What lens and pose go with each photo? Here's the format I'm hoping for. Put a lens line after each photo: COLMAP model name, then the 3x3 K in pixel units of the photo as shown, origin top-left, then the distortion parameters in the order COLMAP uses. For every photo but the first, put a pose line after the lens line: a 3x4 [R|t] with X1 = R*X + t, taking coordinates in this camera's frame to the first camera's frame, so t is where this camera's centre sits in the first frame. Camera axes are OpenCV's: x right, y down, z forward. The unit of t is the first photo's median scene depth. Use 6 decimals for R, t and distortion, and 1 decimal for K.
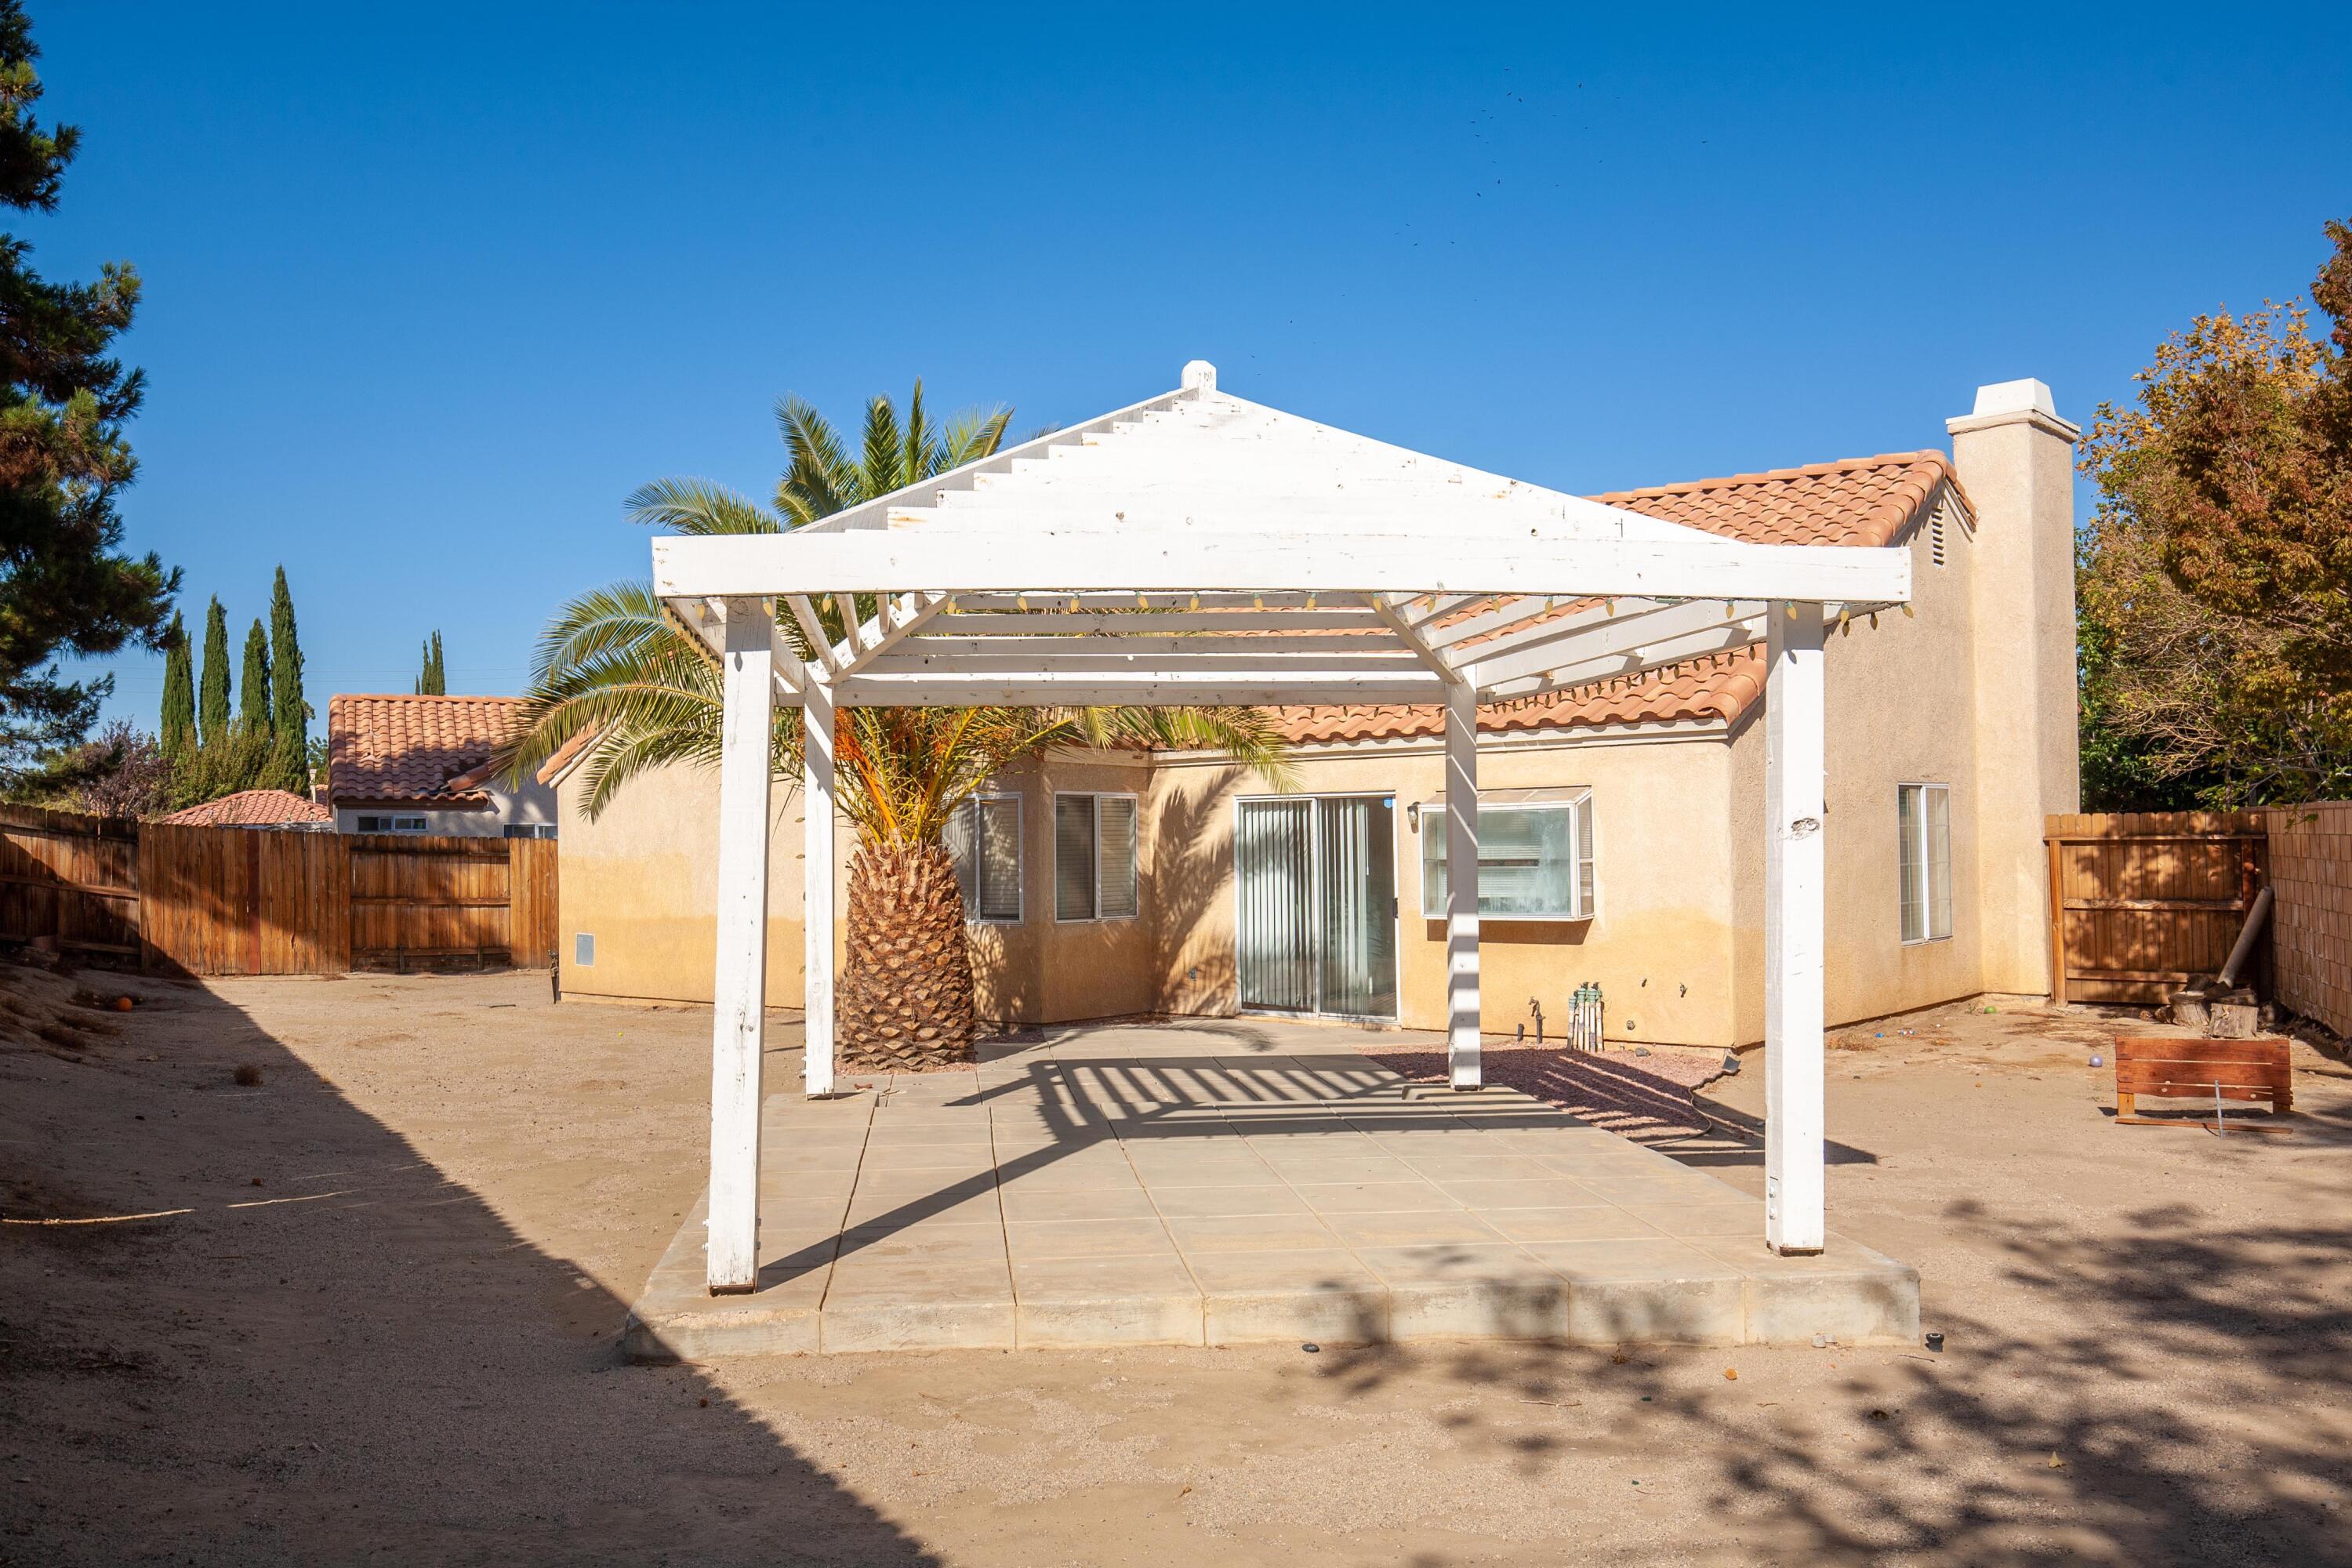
lens RADIAL K [[1956.5, 0, 1158.3], [0, 1956.5, 803.6], [0, 0, 1]] dist [0.015636, 0.007146]
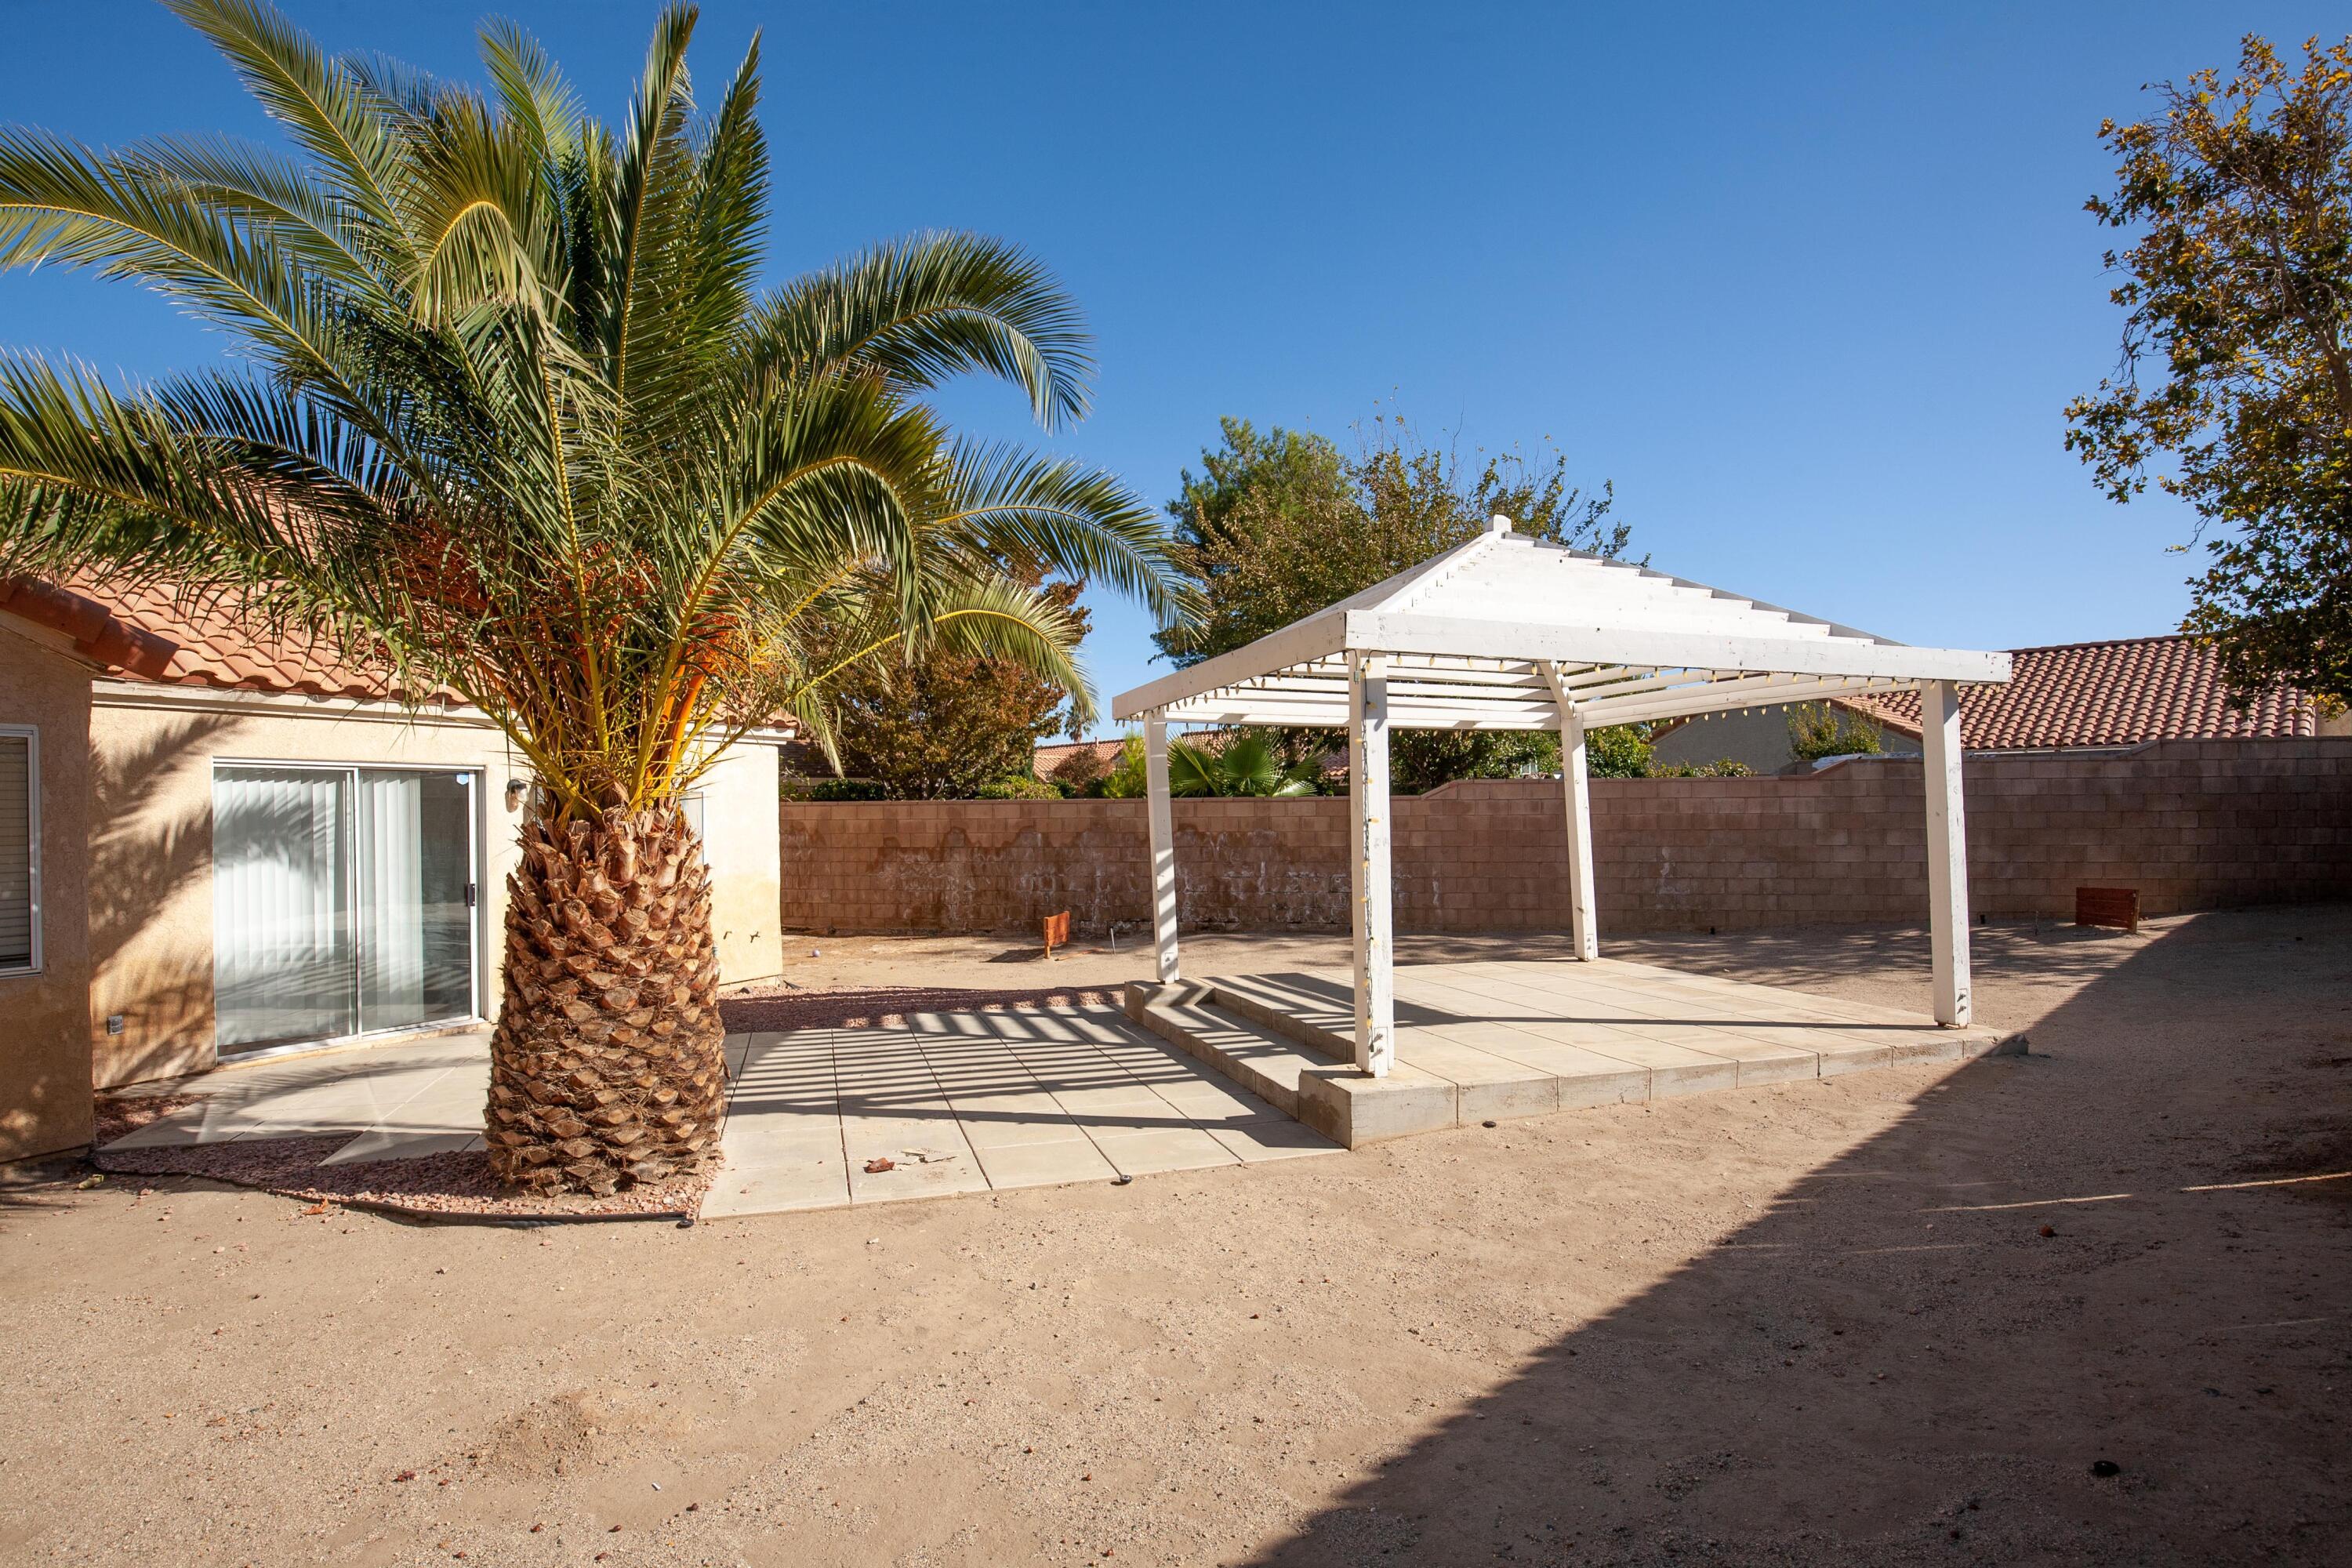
lens RADIAL K [[1084.3, 0, 1175.9], [0, 1084.3, 805.8], [0, 0, 1]] dist [-0.023016, 0.002354]
pose [[-0.211666, 0.022980, 0.977072, -0.407626], [-0.009128, 0.999633, -0.025488, 0.020497], [-0.977299, -0.014314, -0.211379, 0.734858]]
